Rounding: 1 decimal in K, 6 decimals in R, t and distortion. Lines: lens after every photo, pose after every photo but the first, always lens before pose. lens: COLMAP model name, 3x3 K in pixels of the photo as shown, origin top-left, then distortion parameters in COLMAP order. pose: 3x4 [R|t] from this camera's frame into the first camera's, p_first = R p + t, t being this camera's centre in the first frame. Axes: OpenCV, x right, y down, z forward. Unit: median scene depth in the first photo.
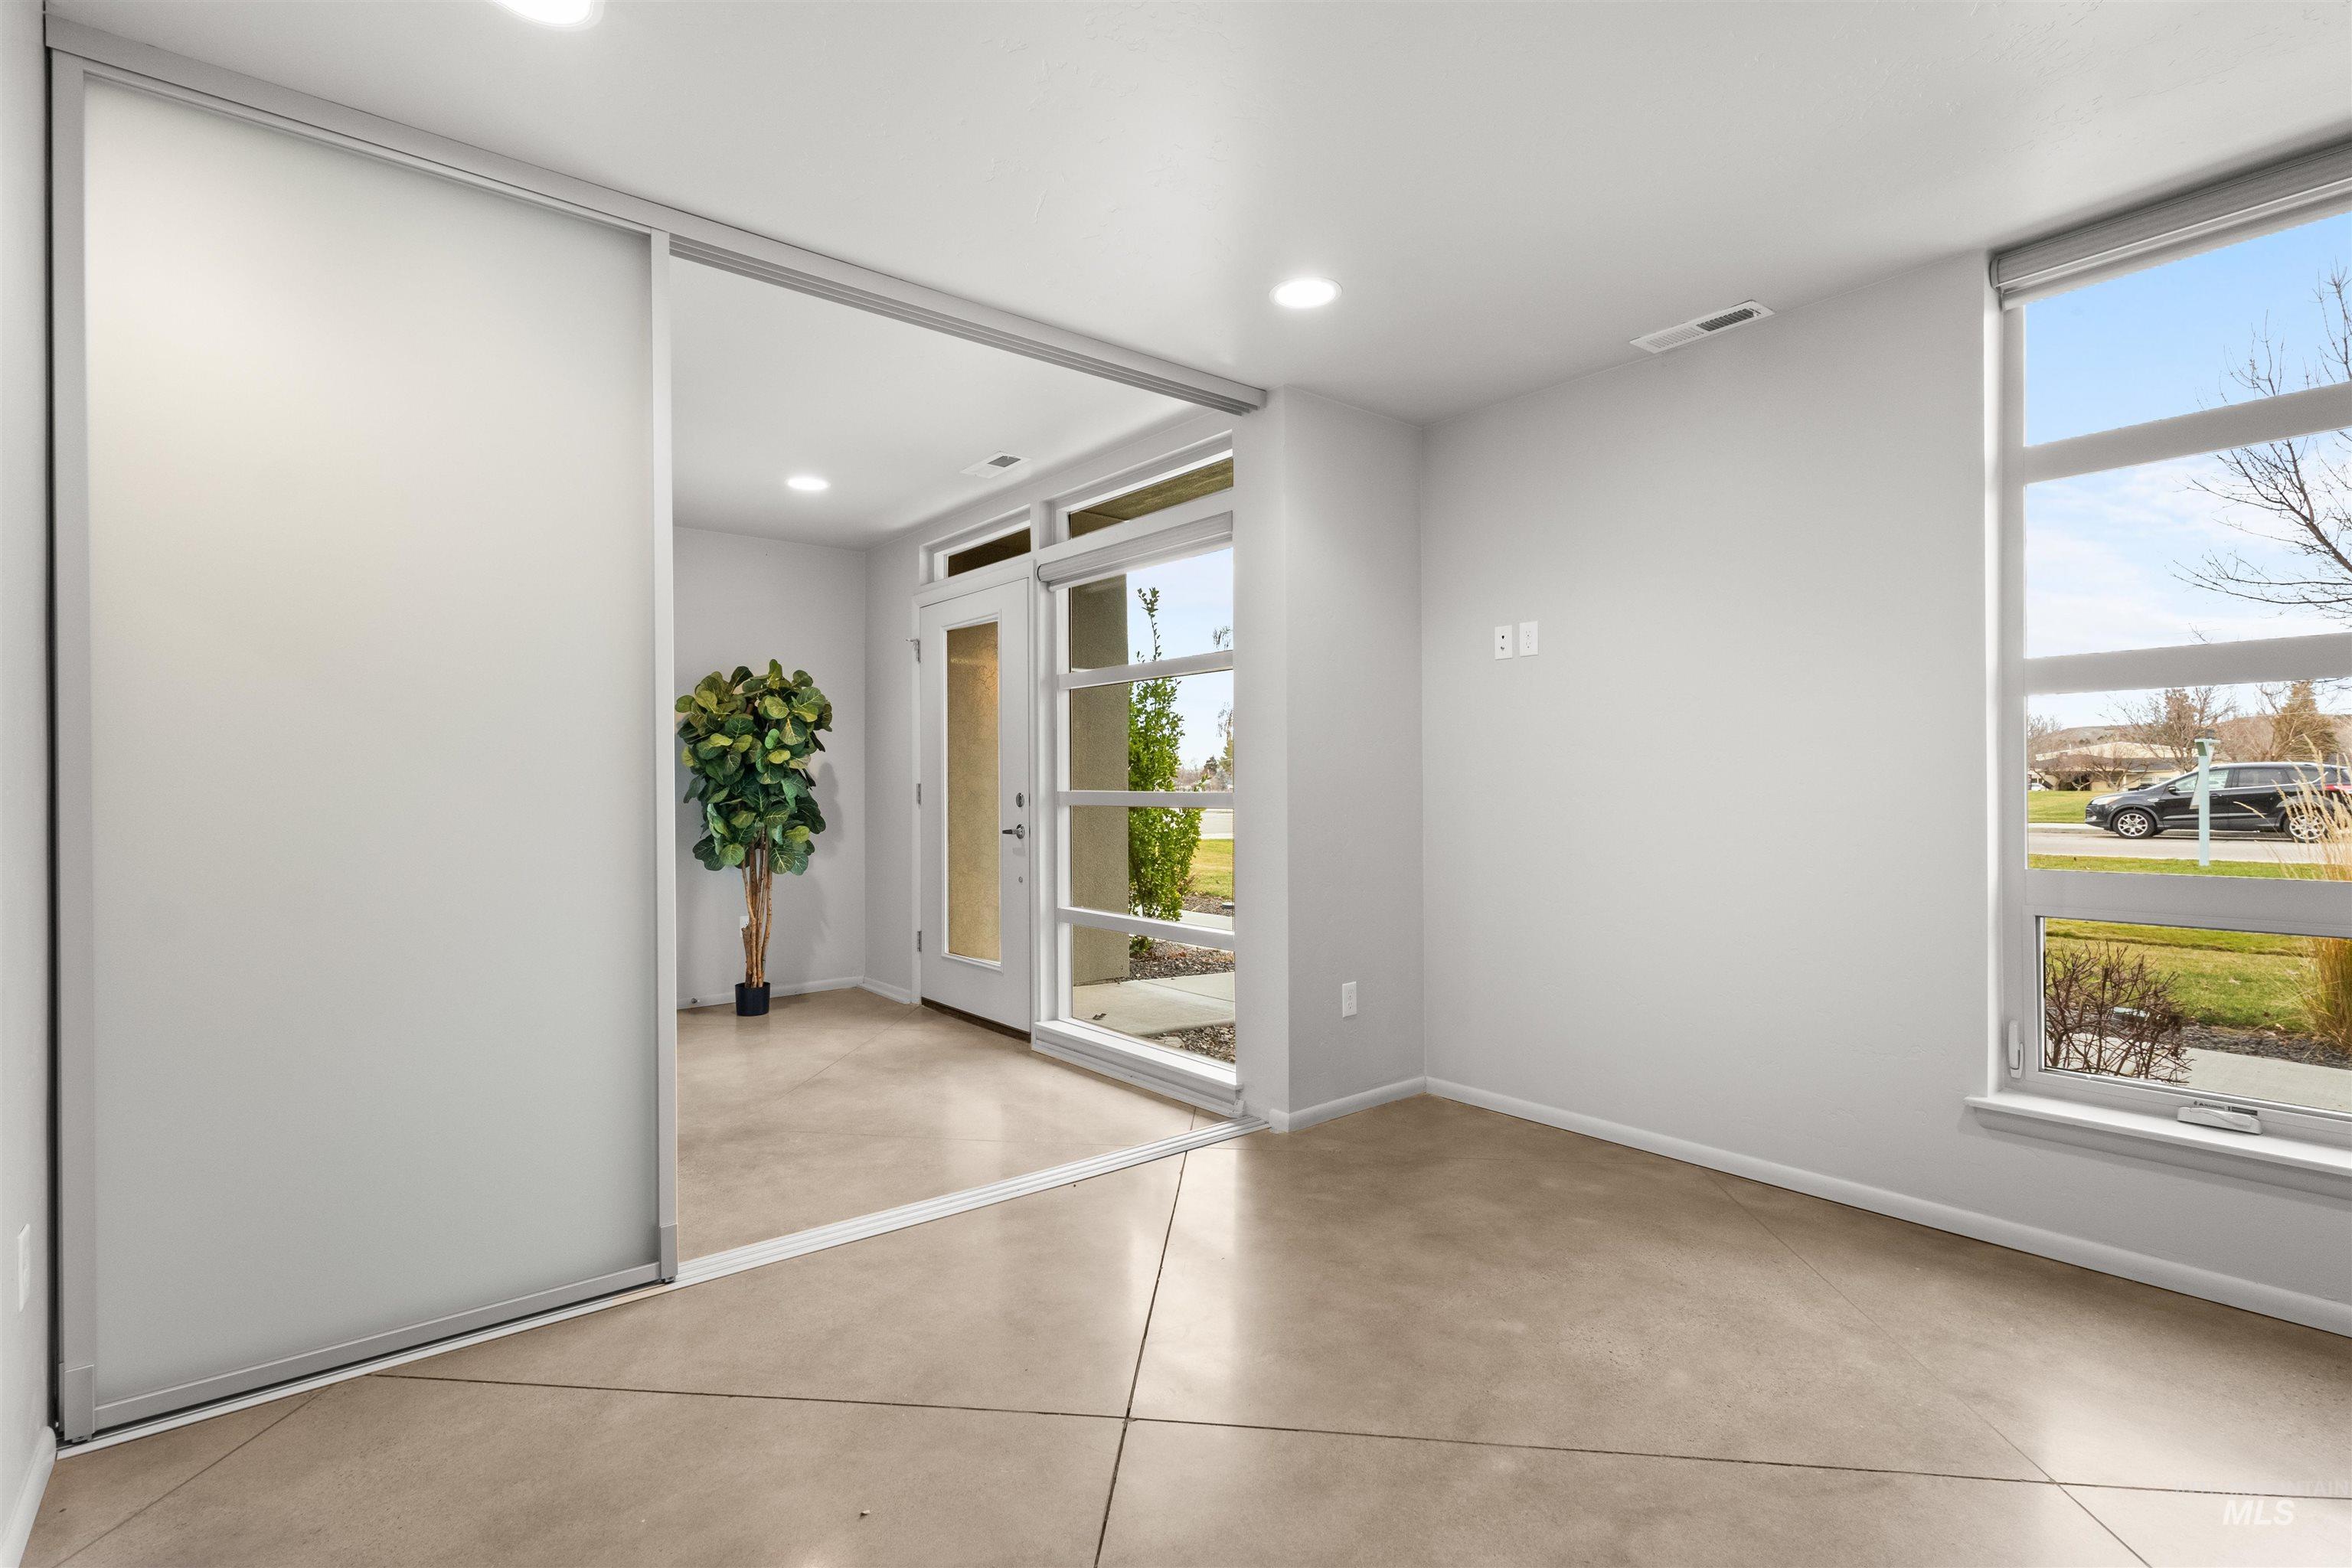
lens RADIAL K [[1089.4, 0, 1171.1], [0, 1089.4, 784.0], [0, 0, 1]] dist [0.001975, 0.000478]
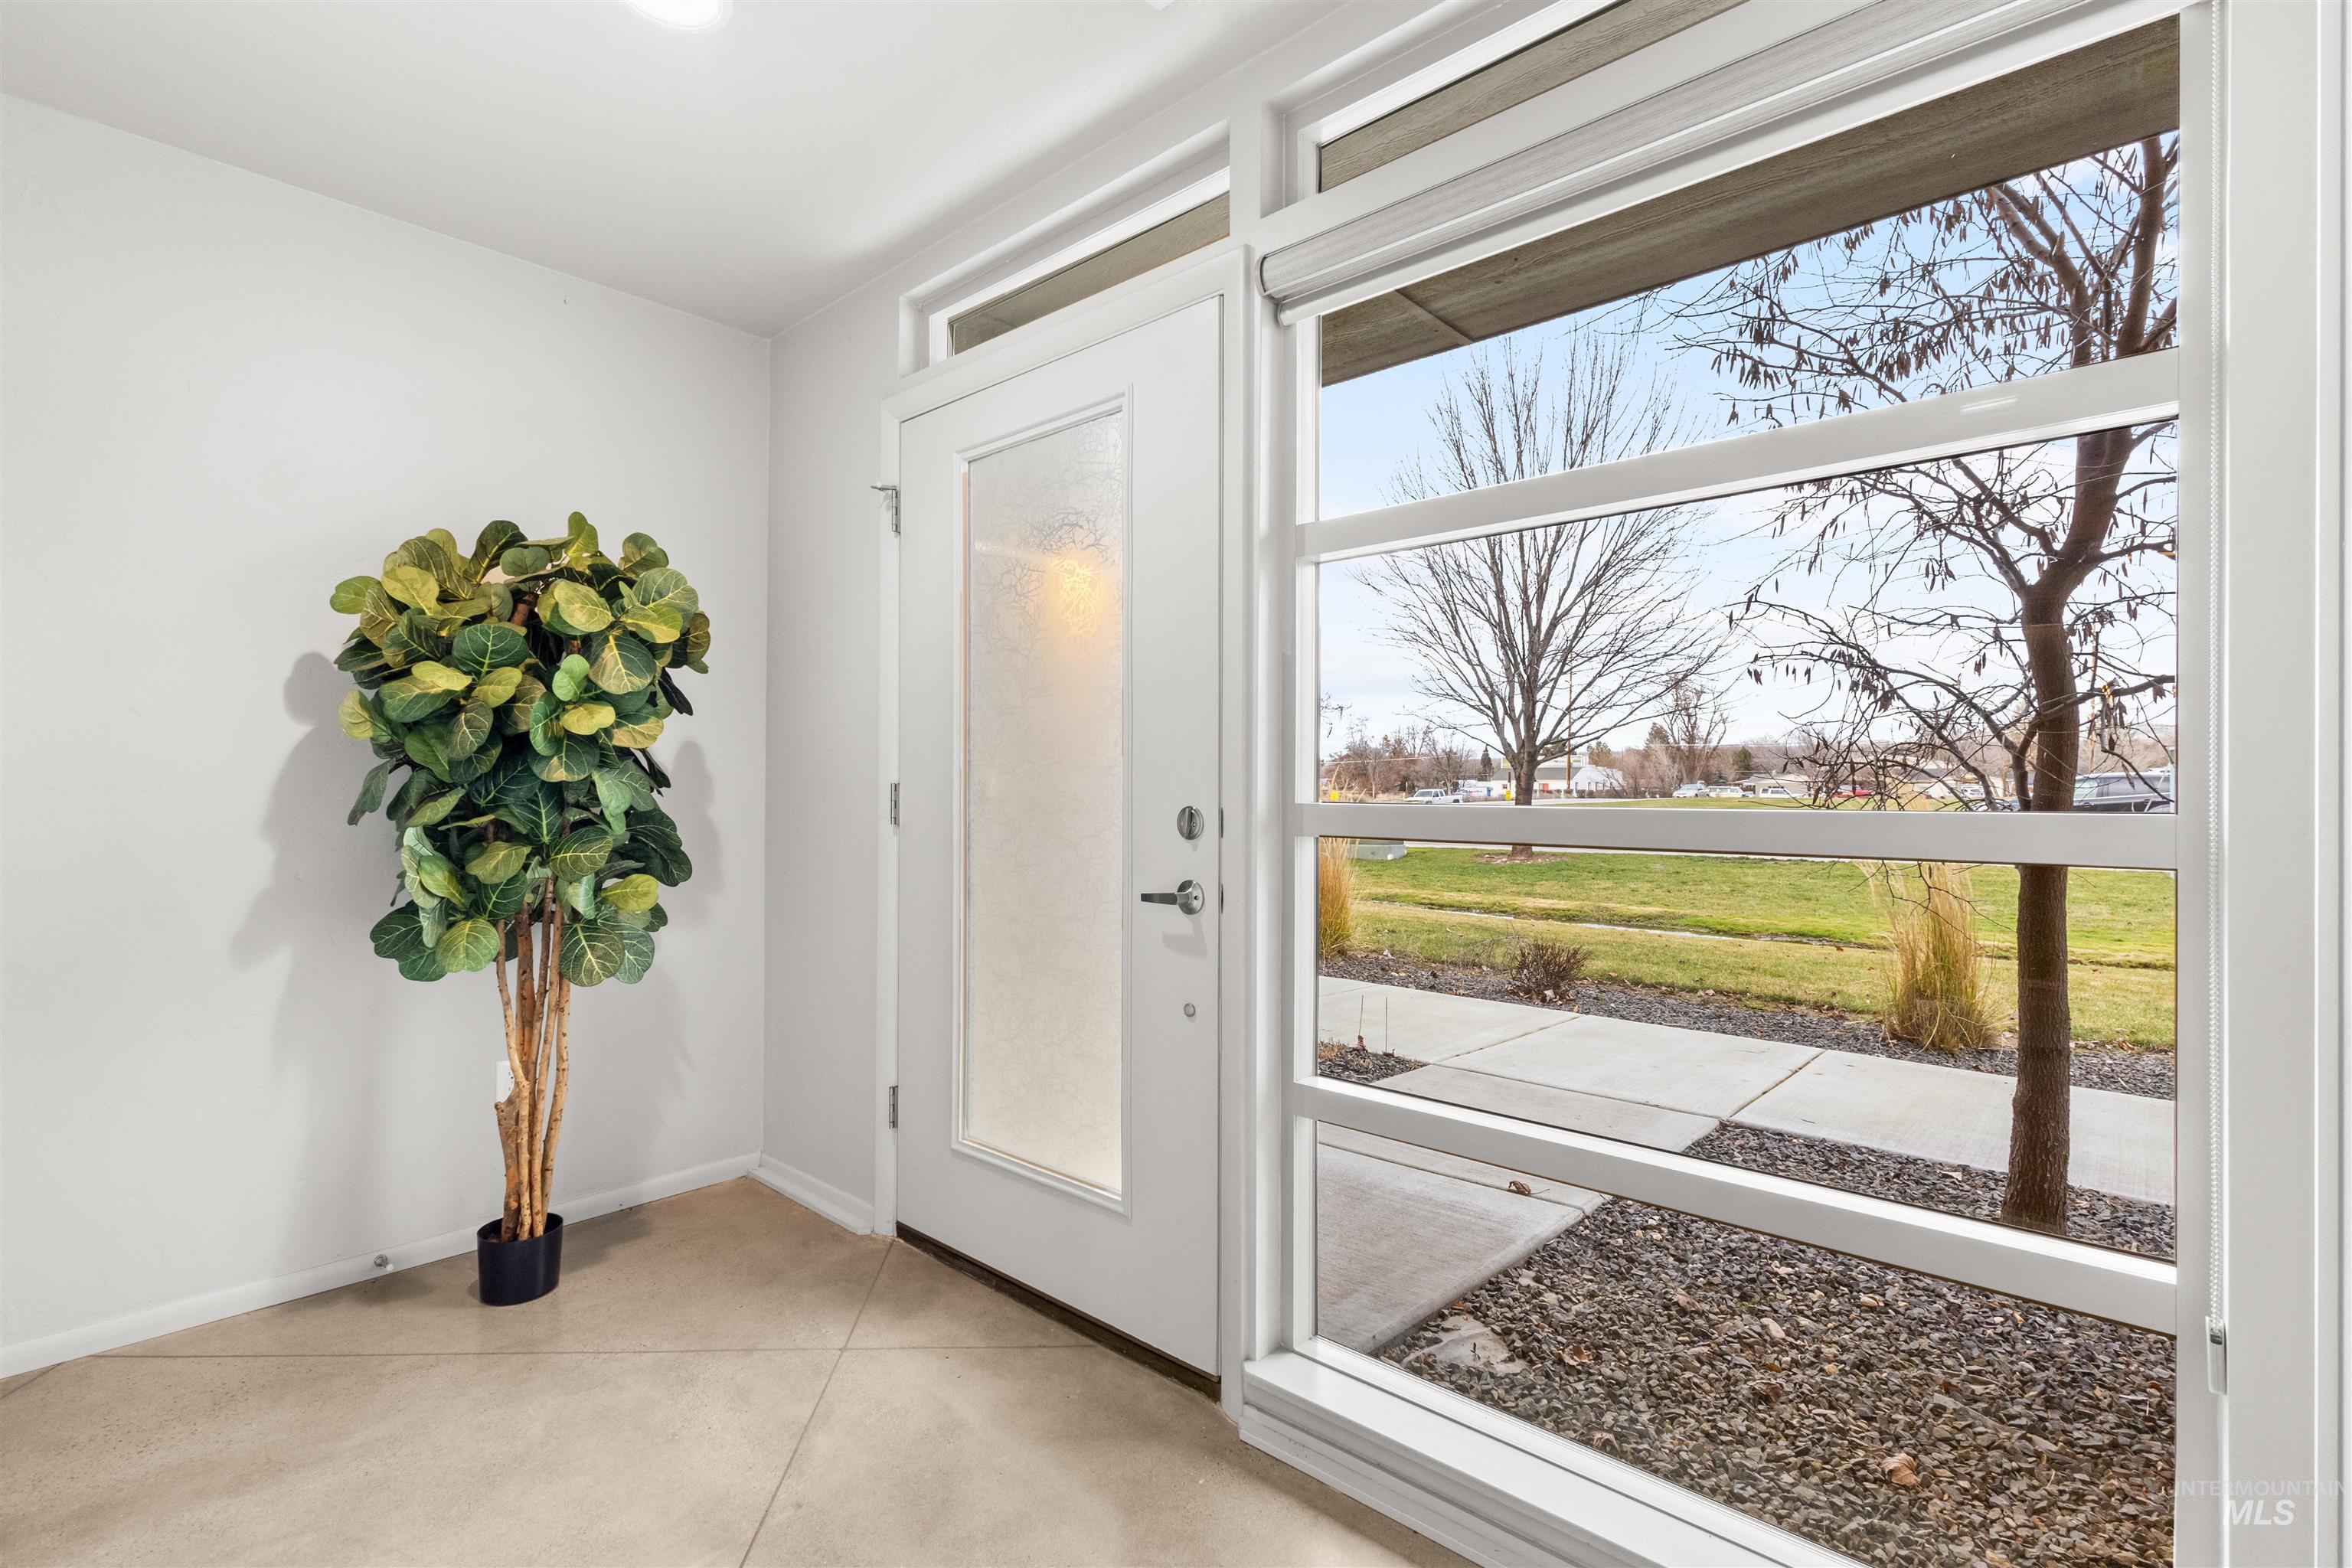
lens RADIAL K [[1089.4, 0, 1171.1], [0, 1089.4, 784.0], [0, 0, 1]] dist [0.001975, 0.000478]
pose [[0.990046, 0.007590, 0.140539, -0.187249], [-0.007081, 0.999966, -0.004122, 0.001148], [-0.140566, 0.003086, 0.990067, 0.528043]]
